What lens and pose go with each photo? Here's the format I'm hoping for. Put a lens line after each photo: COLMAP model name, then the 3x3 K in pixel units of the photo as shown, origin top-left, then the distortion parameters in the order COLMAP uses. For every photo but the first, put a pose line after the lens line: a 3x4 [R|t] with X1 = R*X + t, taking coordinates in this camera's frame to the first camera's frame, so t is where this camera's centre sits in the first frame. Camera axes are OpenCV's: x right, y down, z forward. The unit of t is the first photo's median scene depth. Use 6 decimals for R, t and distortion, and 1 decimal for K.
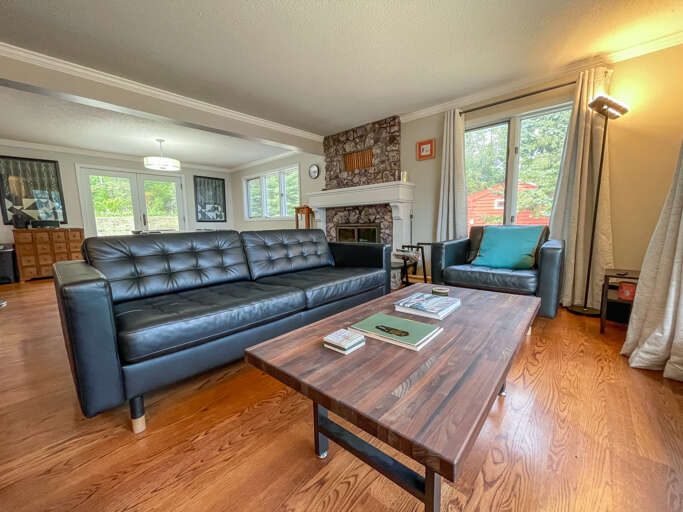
lens RADIAL K [[275.3, 0, 341.5], [0, 275.3, 256.0], [0, 0, 1]] dist [-0.002439, -0.000616]
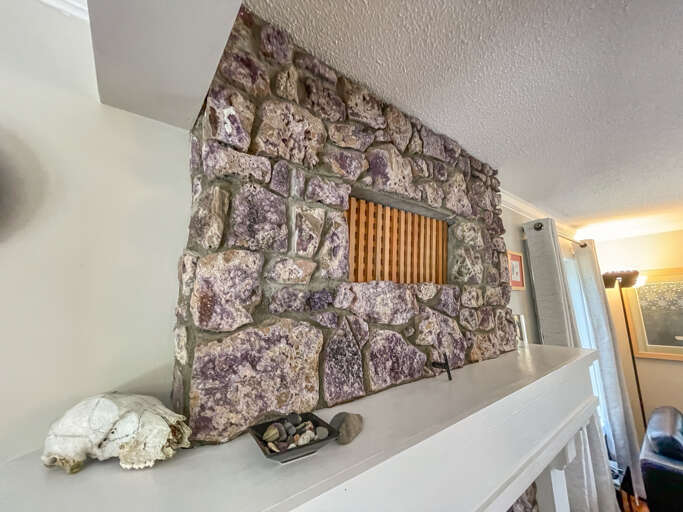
lens RADIAL K [[275.3, 0, 341.5], [0, 275.3, 256.0], [0, 0, 1]] dist [-0.002439, -0.000616]
pose [[0.184213, 0.184540, 0.965407, -0.153295], [0.144589, 0.966442, -0.212327, -0.264604], [-0.972193, 0.178701, 0.151349, 0.914561]]
